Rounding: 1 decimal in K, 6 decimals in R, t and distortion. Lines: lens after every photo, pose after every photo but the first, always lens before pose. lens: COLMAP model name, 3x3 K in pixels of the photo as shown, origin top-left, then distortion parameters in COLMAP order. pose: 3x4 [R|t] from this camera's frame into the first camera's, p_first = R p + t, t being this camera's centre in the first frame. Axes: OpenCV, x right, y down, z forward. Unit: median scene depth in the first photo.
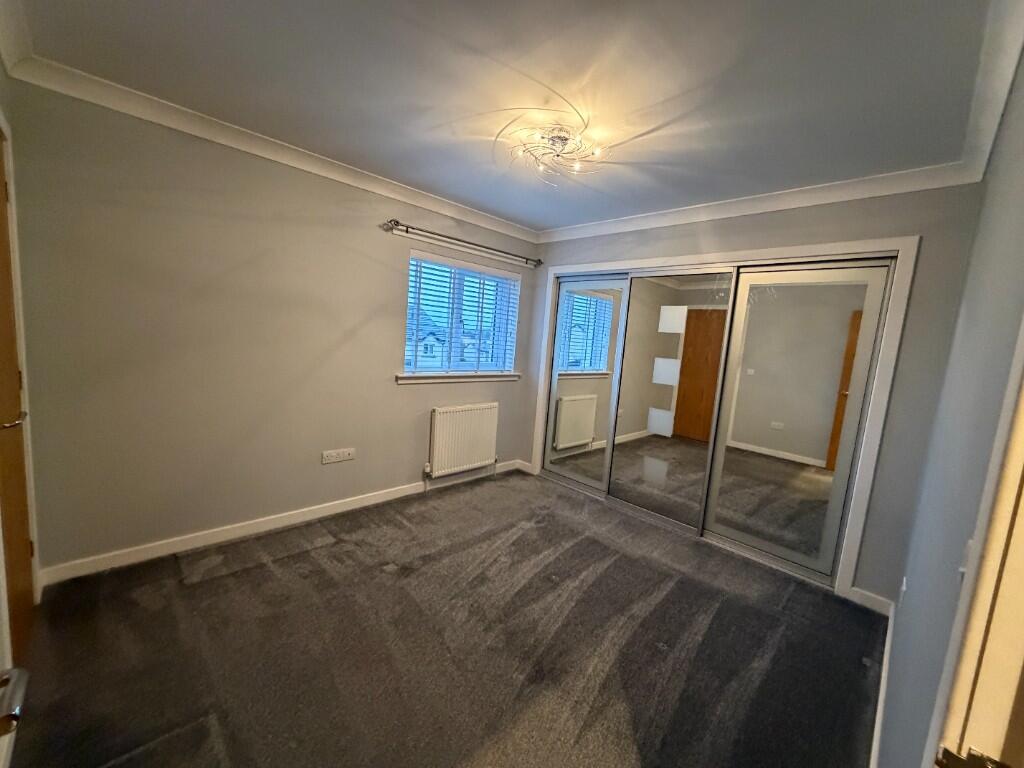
lens RADIAL K [[408.9, 0, 512.0], [0, 408.9, 384.0], [0, 0, 1]] dist [-0.002106, -0.000306]
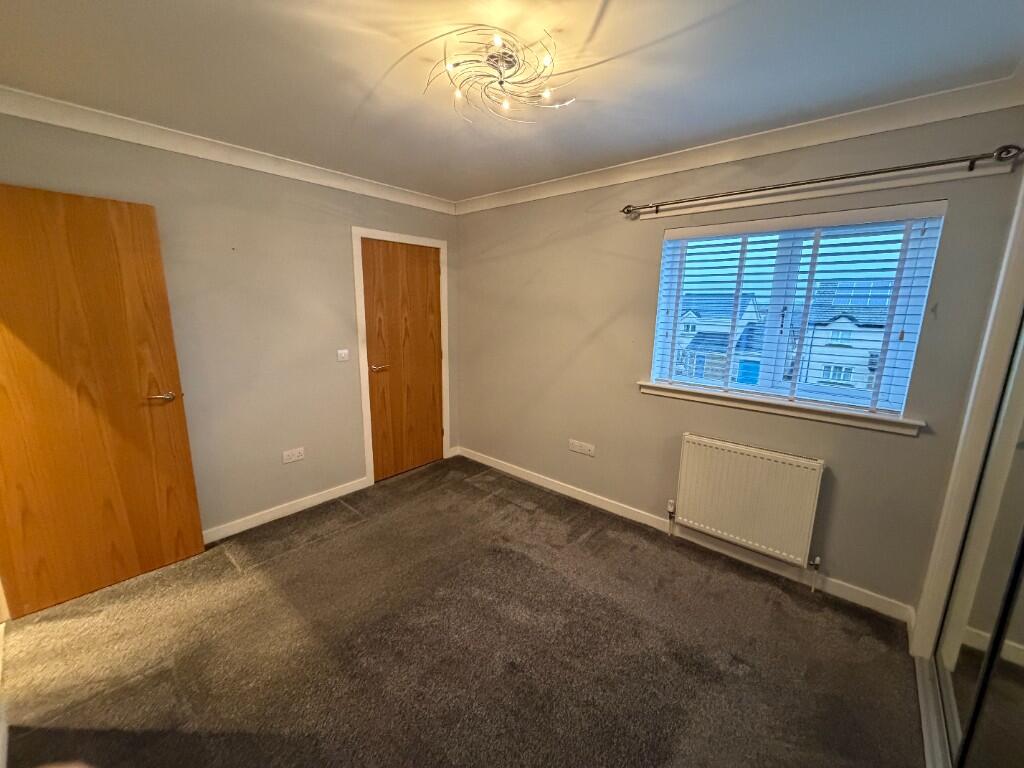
lens RADIAL K [[408.9, 0, 512.0], [0, 408.9, 384.0], [0, 0, 1]] dist [-0.002106, -0.000306]
pose [[0.065296, 0.121059, -0.990495, 0.563262], [-0.124254, 0.985875, 0.112303, -0.081331], [0.990100, 0.115740, 0.079416, 0.657646]]
